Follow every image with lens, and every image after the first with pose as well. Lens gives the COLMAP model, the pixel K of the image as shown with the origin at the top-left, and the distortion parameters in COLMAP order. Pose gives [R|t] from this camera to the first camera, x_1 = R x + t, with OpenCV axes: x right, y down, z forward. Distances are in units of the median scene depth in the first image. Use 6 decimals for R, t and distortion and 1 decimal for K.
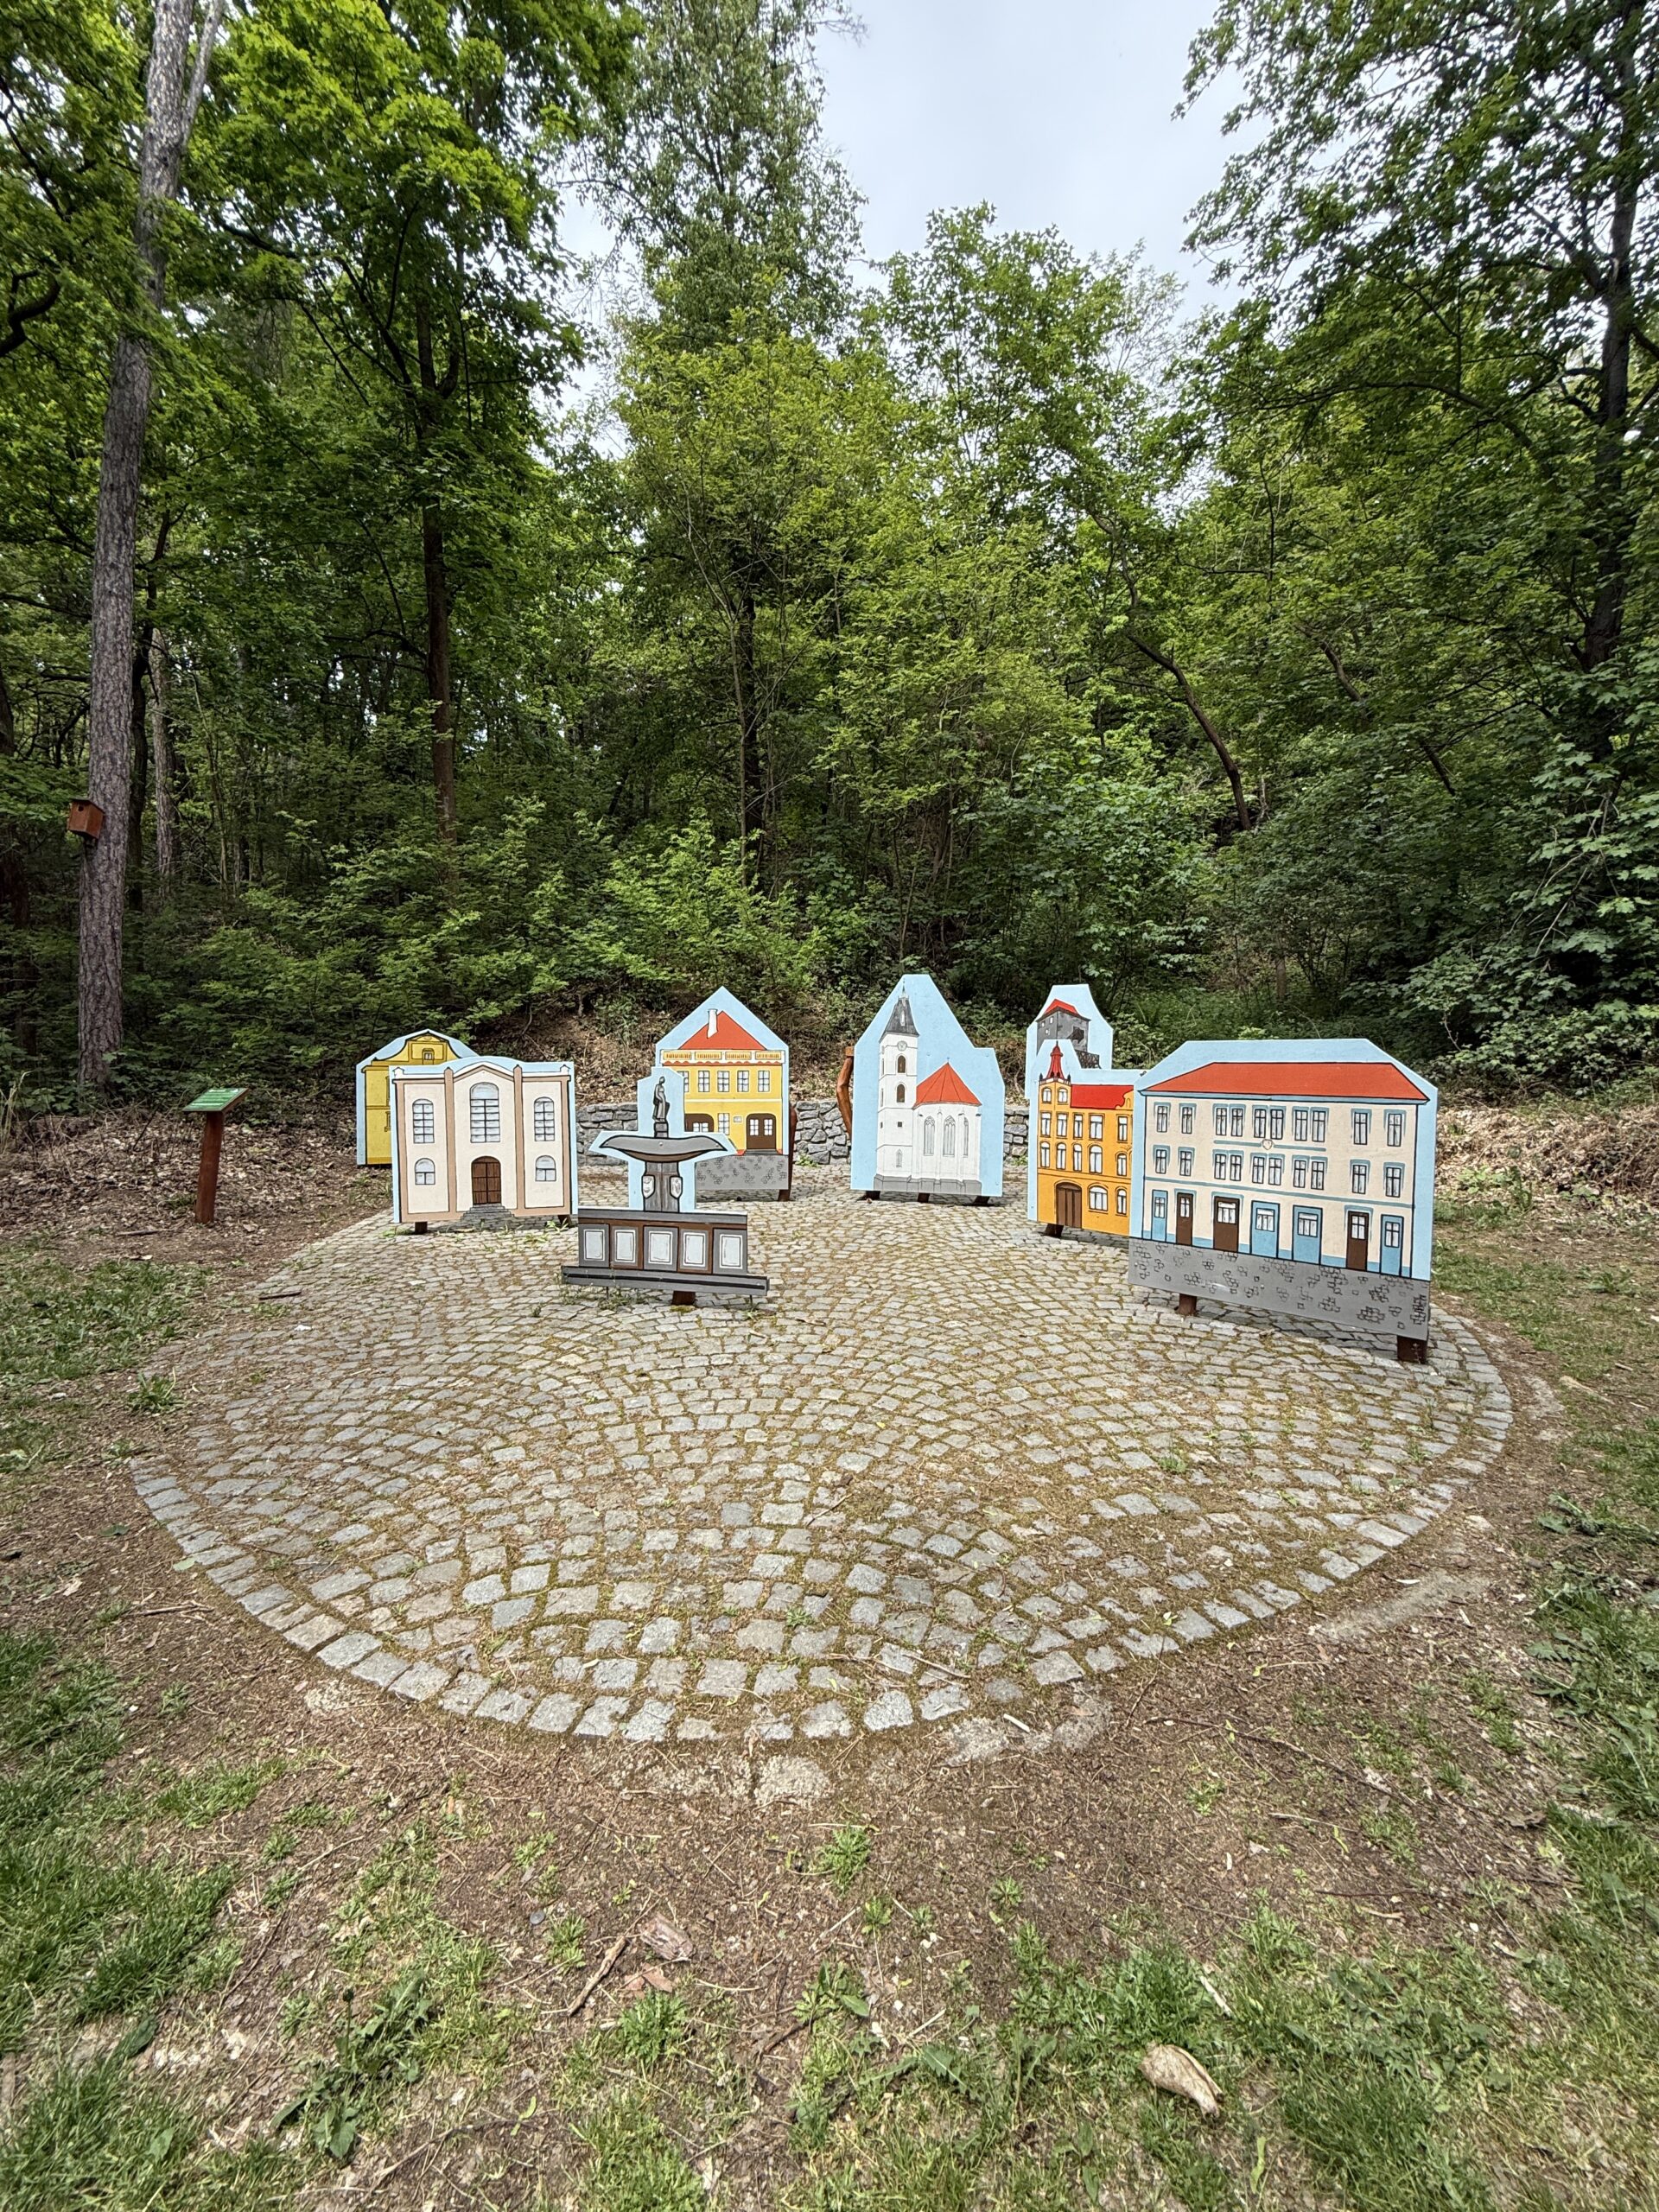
lens RADIAL K [[882.6, 0, 815.7], [0, 882.6, 1107.8], [0, 0, 1]] dist [-0.002291, -0.000088]
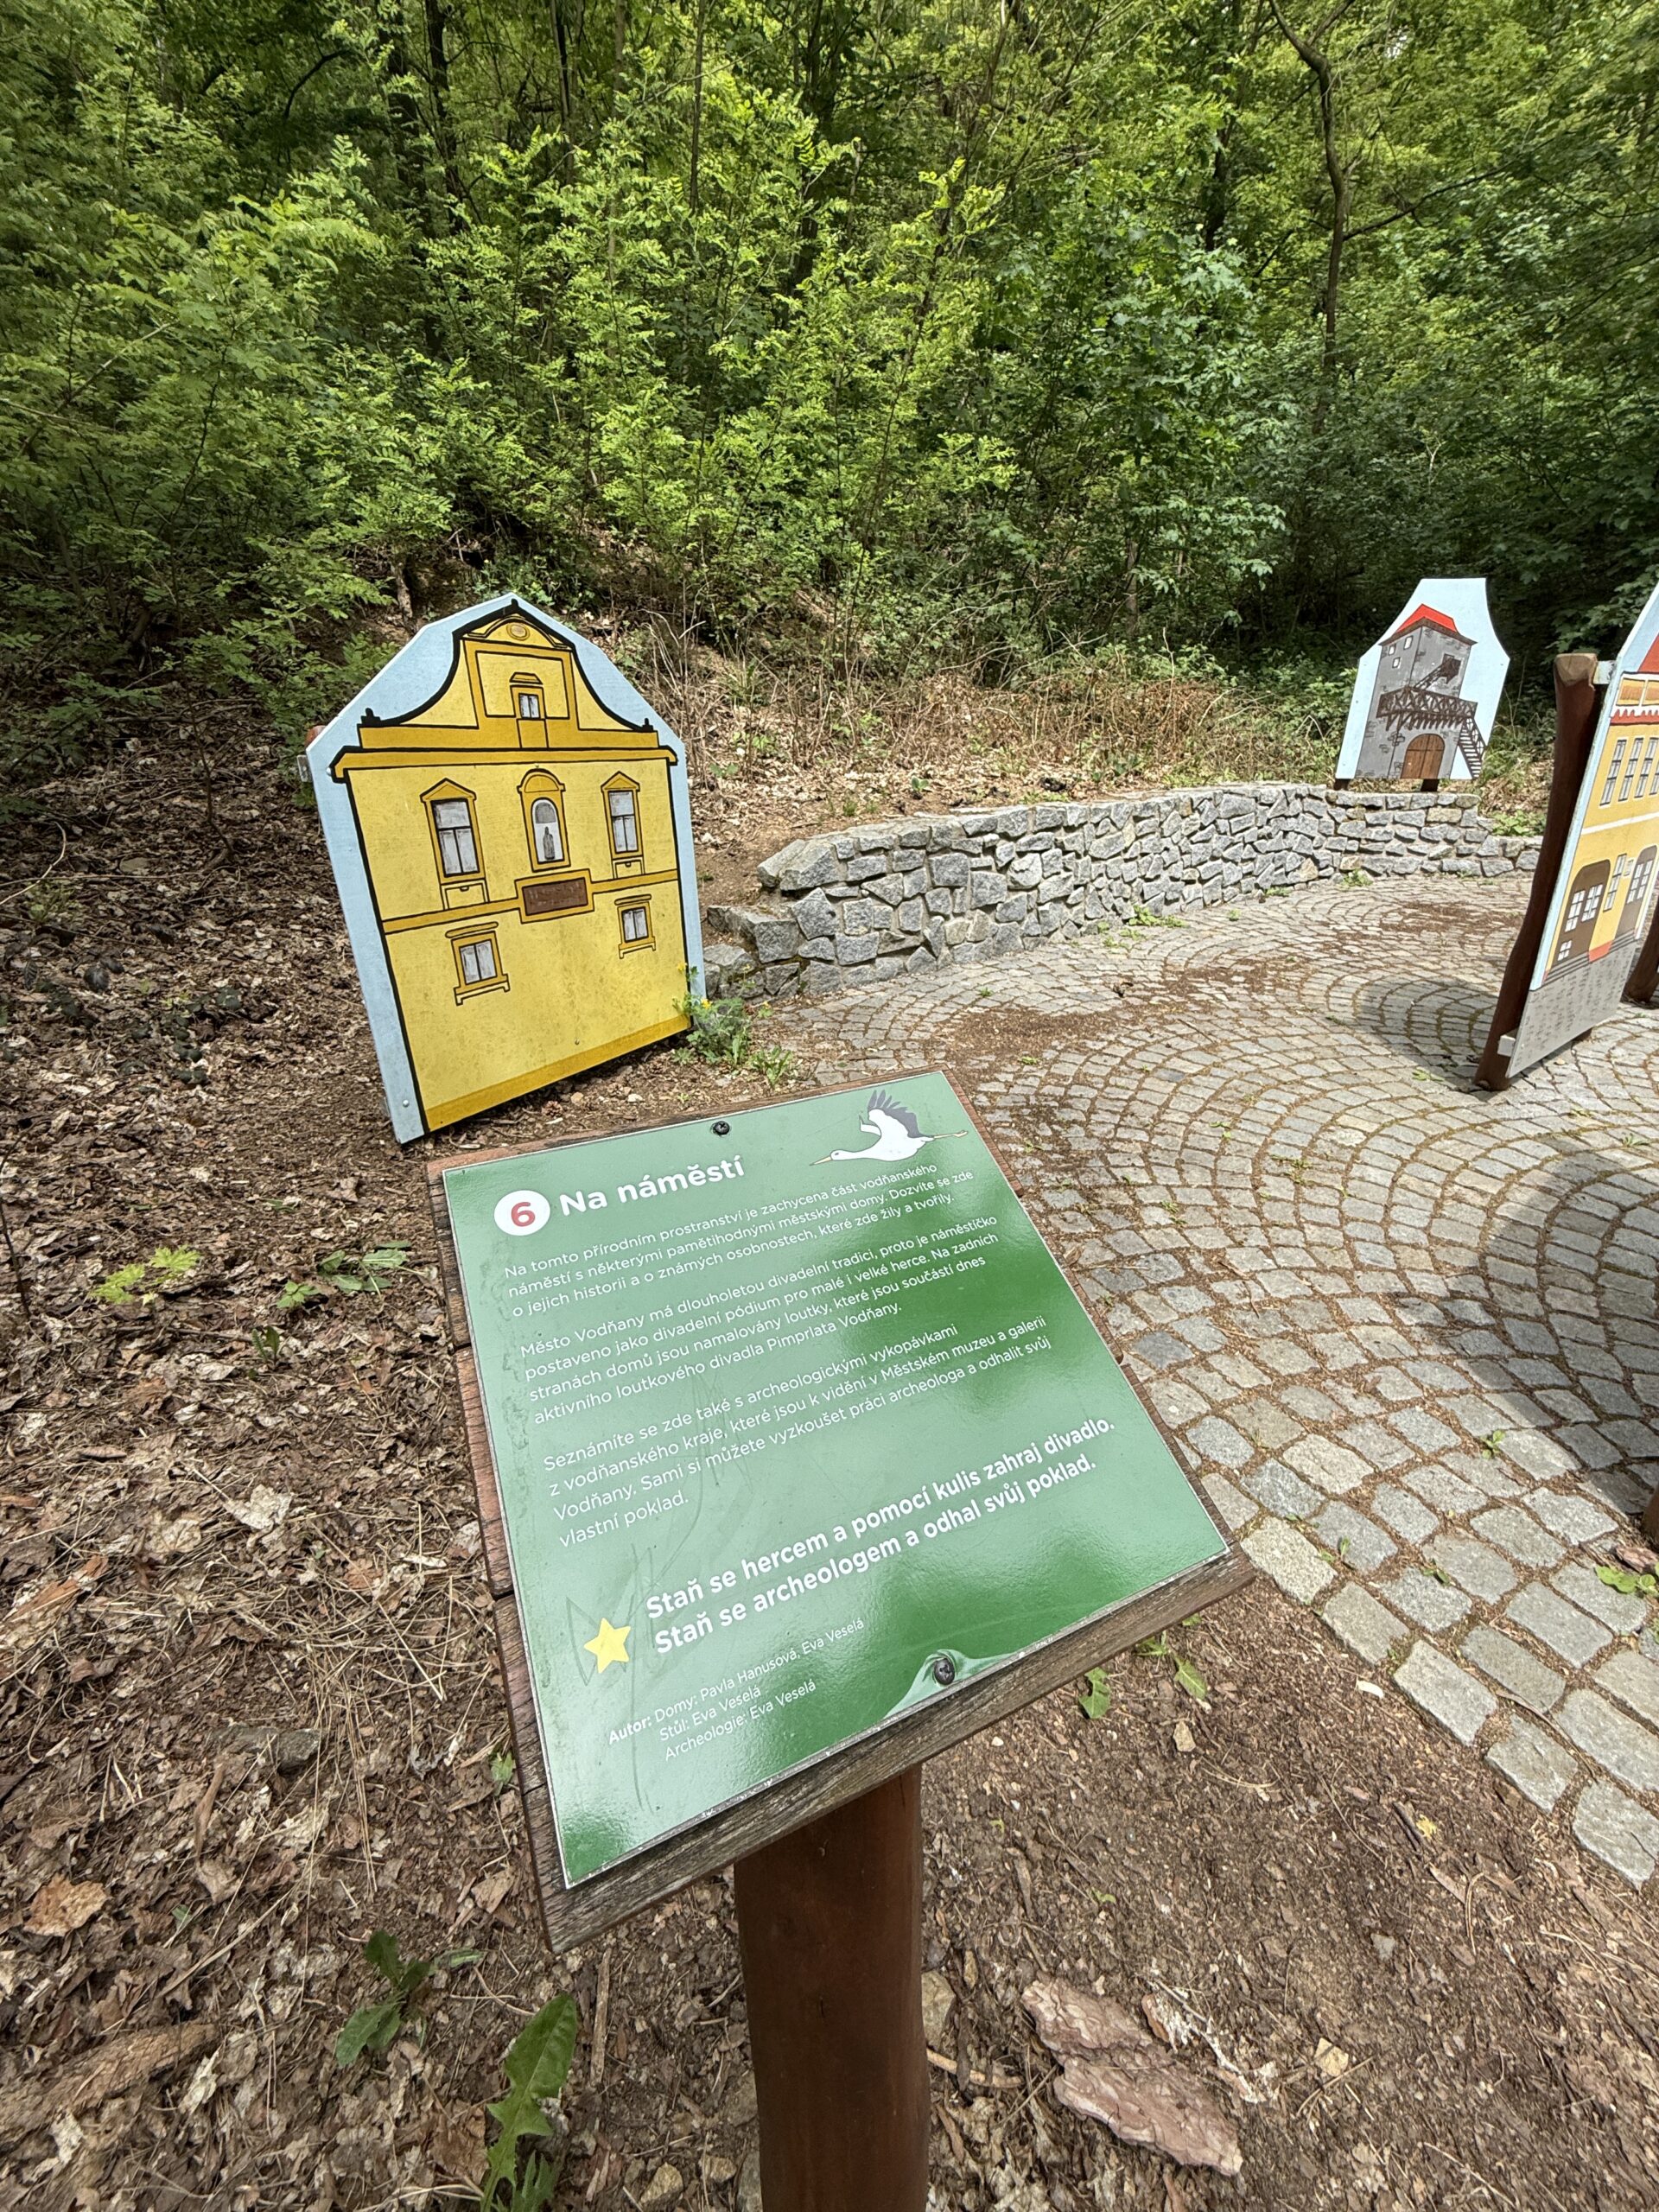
lens RADIAL K [[882.6, 0, 842.9], [0, 882.6, 1098.5], [0, 0, 1]] dist [-0.002291, -0.000088]
pose [[0.890480, -0.188284, 0.414241, -0.569122], [0.035883, 0.936595, 0.348571, -0.041840], [-0.453606, -0.295531, 0.840775, 0.800622]]
